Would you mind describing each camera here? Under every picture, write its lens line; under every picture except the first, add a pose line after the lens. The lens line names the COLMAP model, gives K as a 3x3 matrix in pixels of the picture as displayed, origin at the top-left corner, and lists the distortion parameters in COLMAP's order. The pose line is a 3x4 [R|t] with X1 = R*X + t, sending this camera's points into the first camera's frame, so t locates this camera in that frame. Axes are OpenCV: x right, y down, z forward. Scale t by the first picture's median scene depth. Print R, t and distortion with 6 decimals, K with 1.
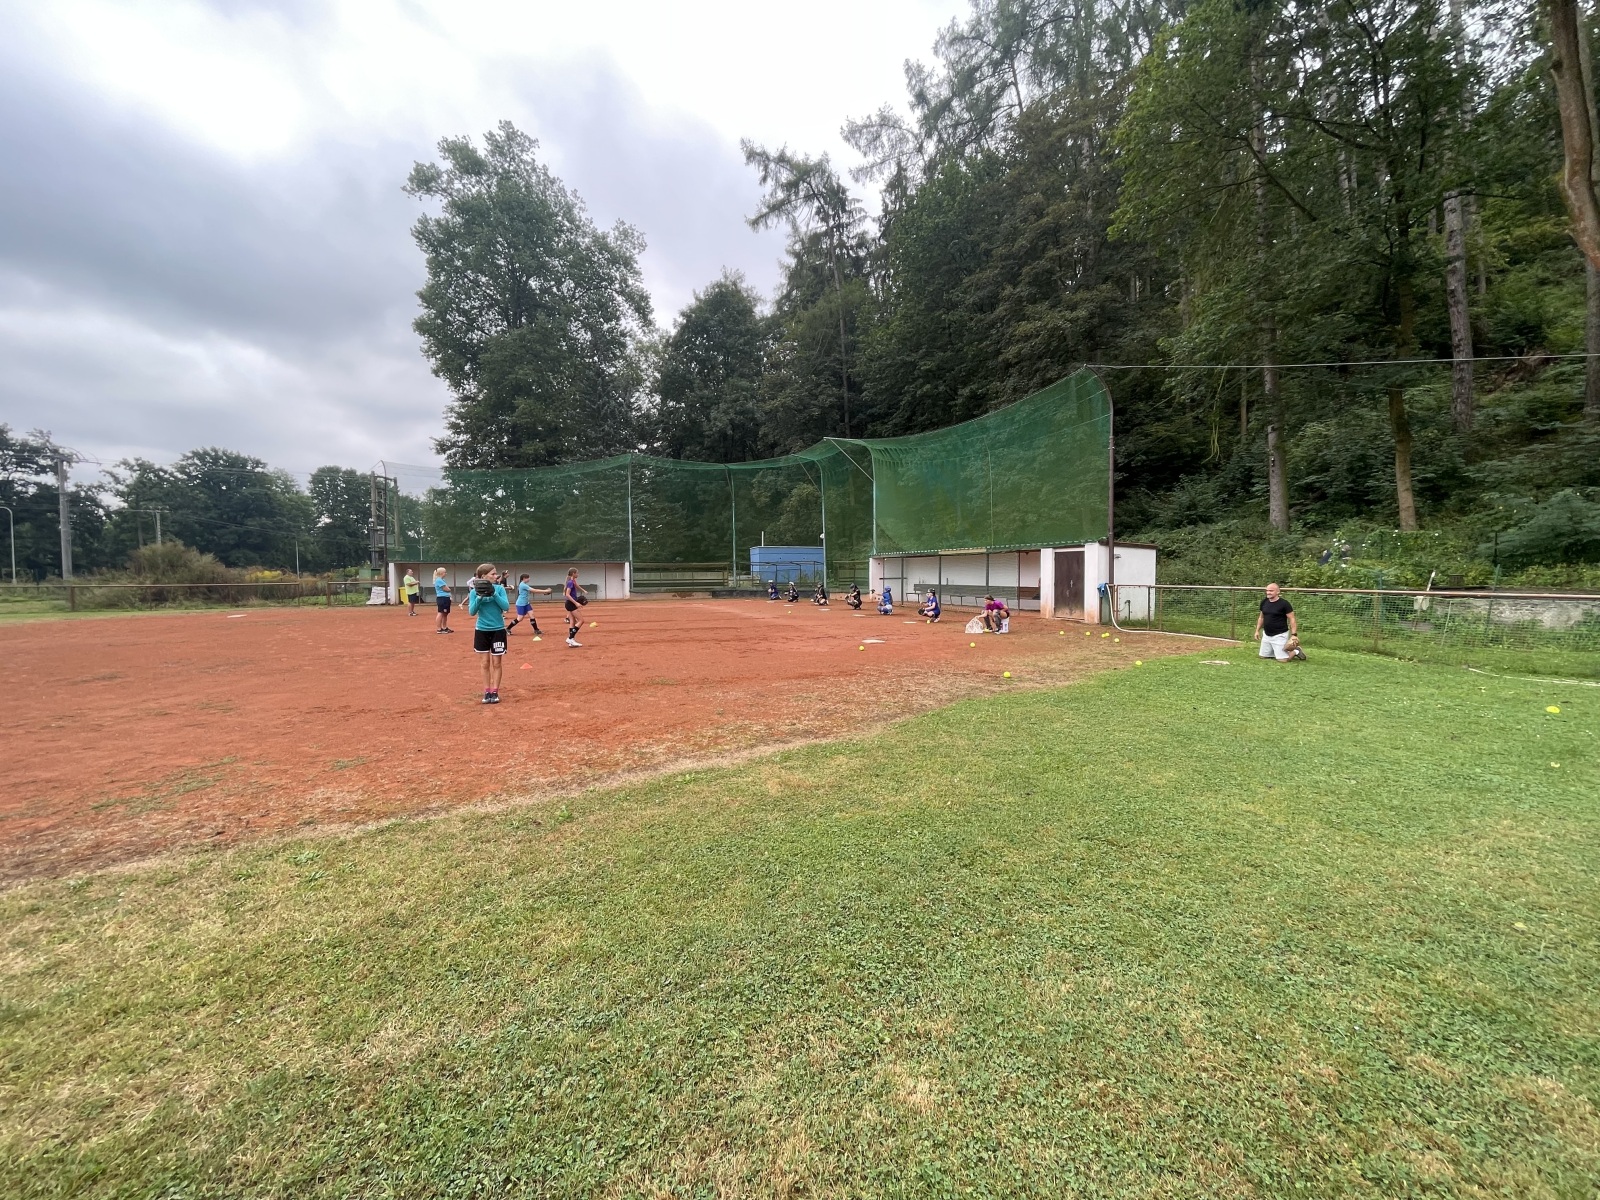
lens RADIAL K [[646.5, 0, 800.0], [0, 646.5, 600.0], [0, 0, 1]] dist [-0.007367, 0.005201]
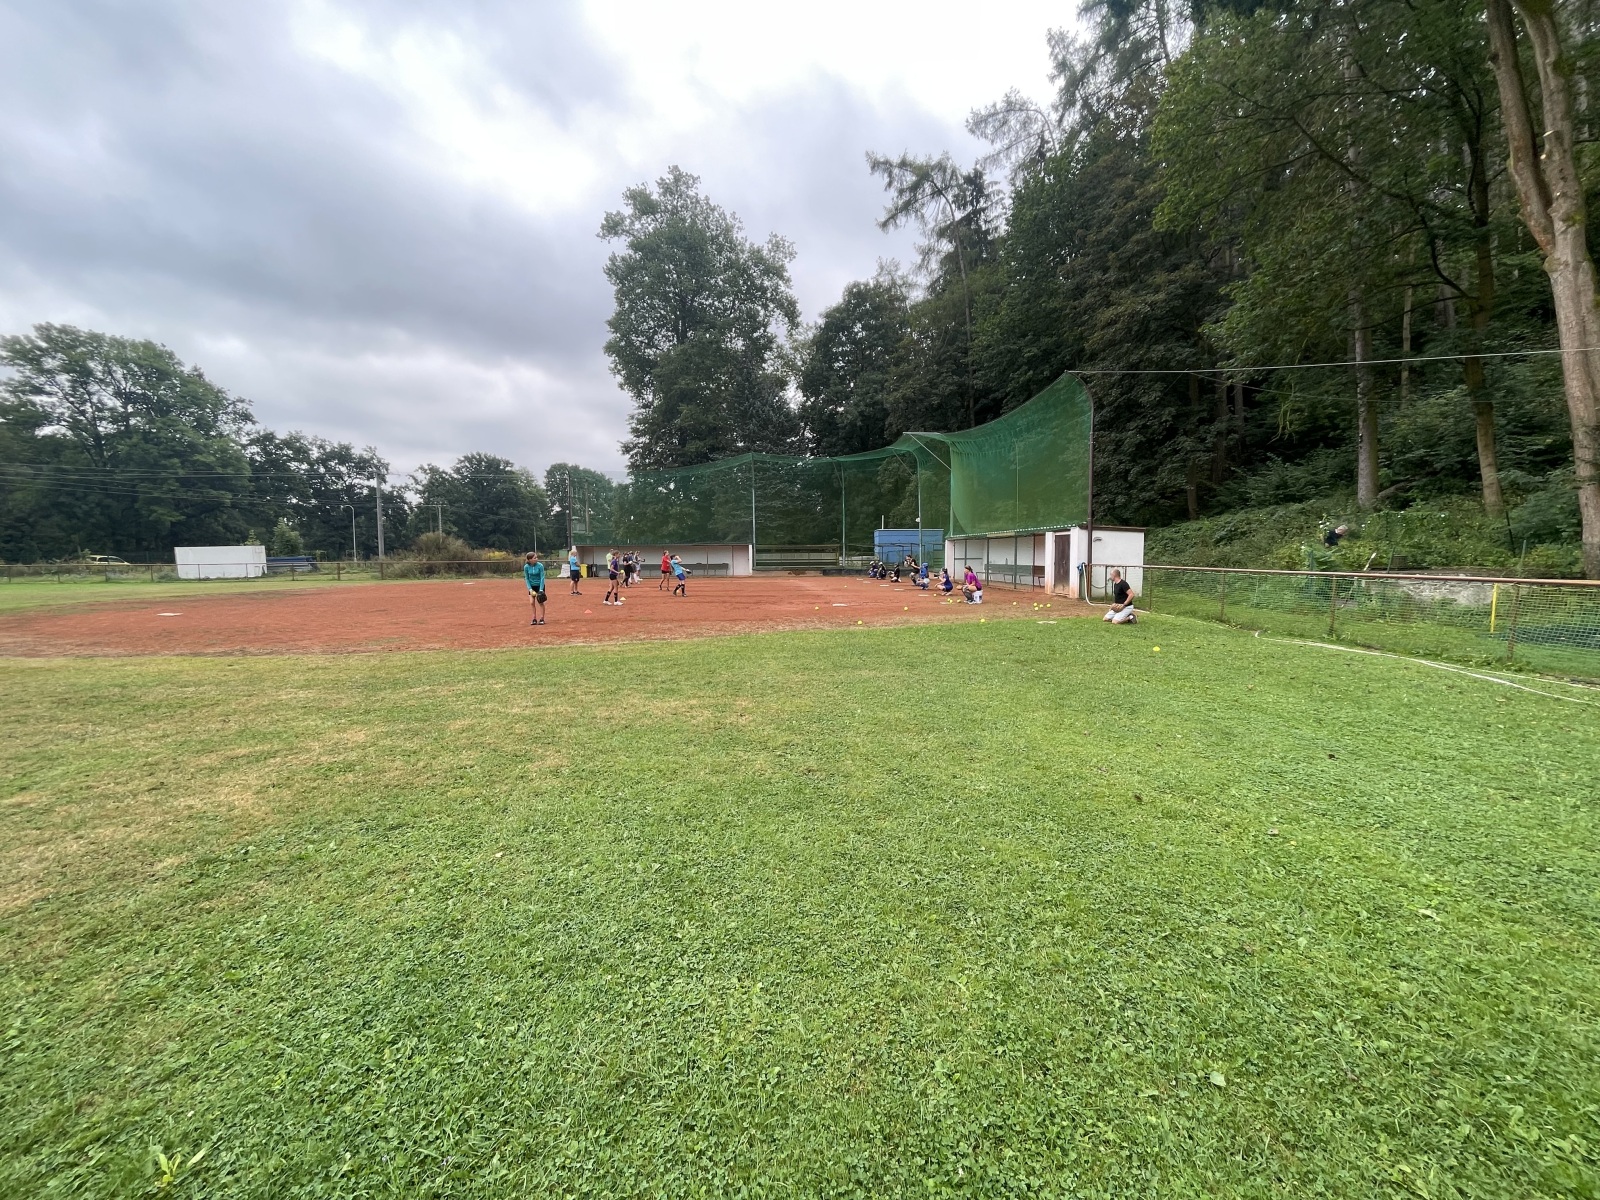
lens RADIAL K [[646.5, 0, 800.0], [0, 646.5, 600.0], [0, 0, 1]] dist [-0.007367, 0.005201]
pose [[0.960548, 0.020917, -0.277326, 0.100098], [-0.012916, 0.999447, 0.030646, 0.003587], [0.277814, -0.025855, 0.960287, -0.074293]]
